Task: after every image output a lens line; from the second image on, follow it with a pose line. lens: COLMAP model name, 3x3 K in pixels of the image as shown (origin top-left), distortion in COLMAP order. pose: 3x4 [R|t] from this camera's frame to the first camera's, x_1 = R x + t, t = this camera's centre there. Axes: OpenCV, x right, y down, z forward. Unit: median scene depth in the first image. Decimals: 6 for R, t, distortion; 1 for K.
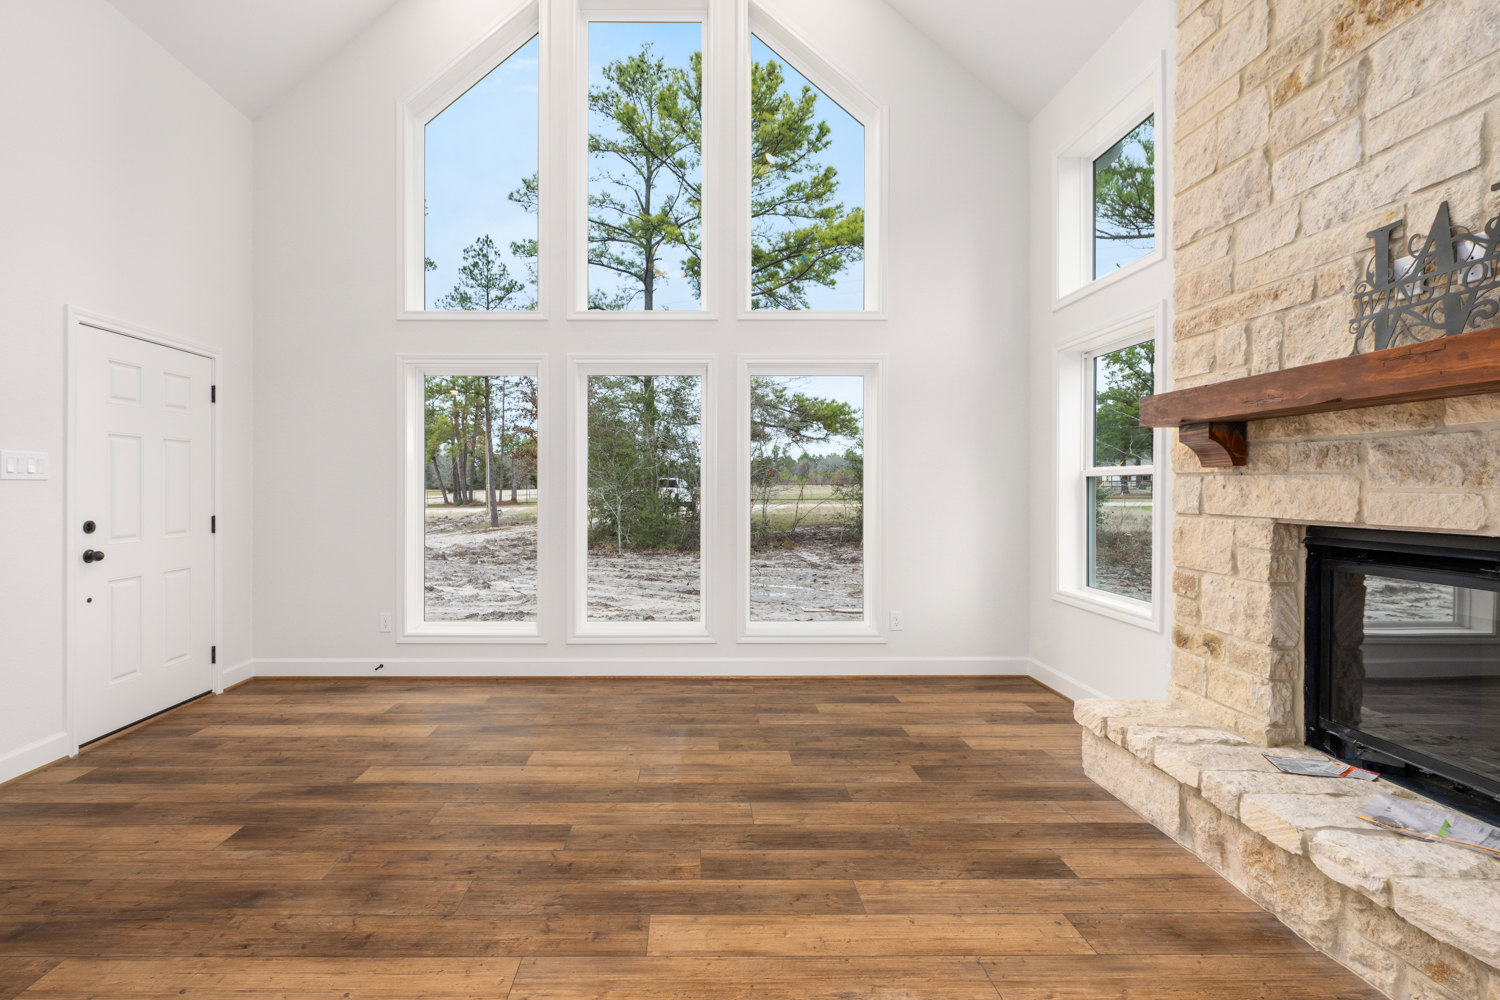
lens RADIAL K [[680.9, 0, 695.9], [0, 680.9, 489.9], [0, 0, 1]] dist [-0.001443, -0.000384]
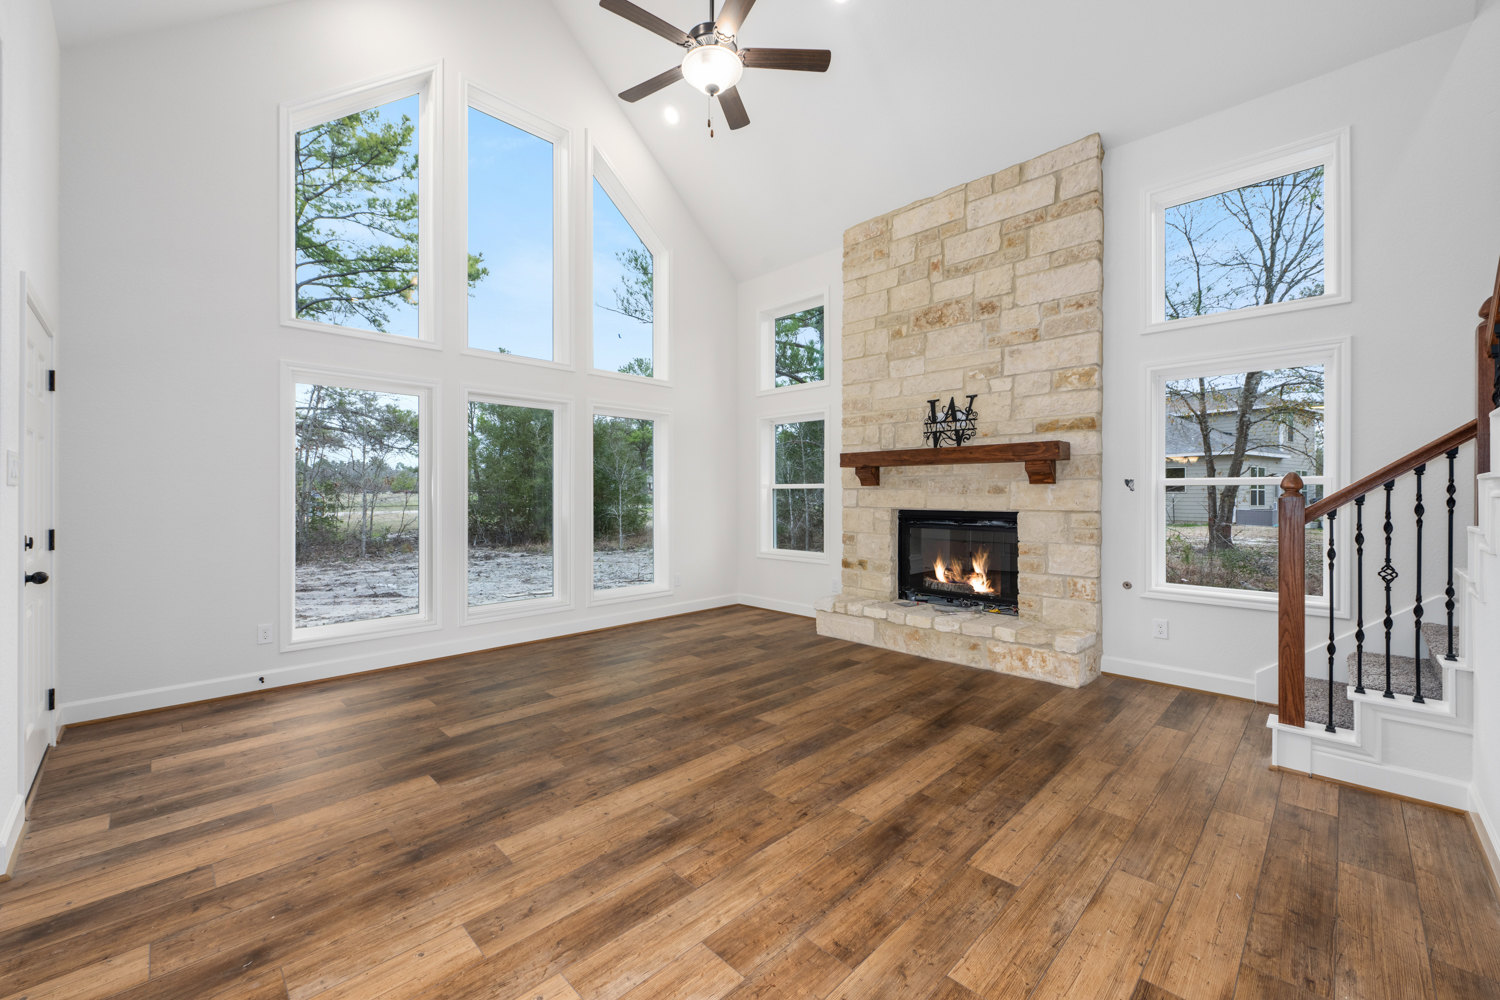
lens RADIAL K [[593.0, 0, 735.7], [0, 593.0, 495.4], [0, 0, 1]] dist [-0.001123, -0.001088]
pose [[0.717308, -0.000283, 0.696756, -0.990608], [0.002575, 0.999994, -0.002245, 0.001789], [-0.696751, 0.003405, 0.717305, -0.132069]]
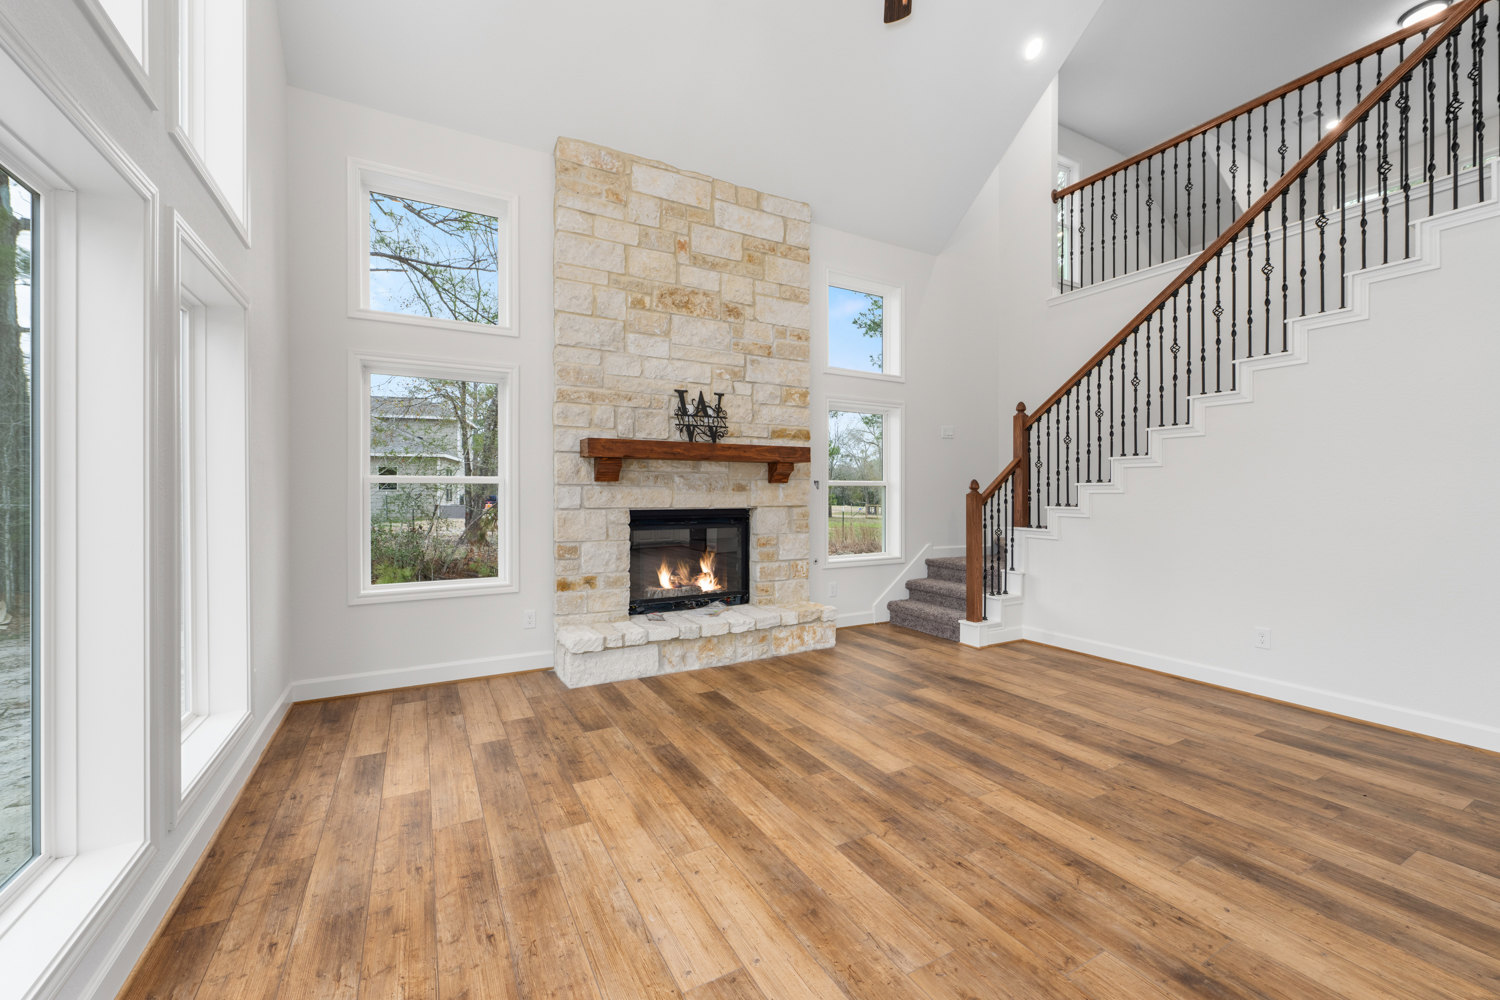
lens RADIAL K [[593.0, 0, 738.4], [0, 593.0, 494.1], [0, 0, 1]] dist [-0.001123, -0.001088]
pose [[-0.471074, -0.002907, 0.882089, -0.840185], [0.004889, 0.999971, 0.005906, -0.008063], [-0.882080, 0.007095, -0.471046, 1.490902]]
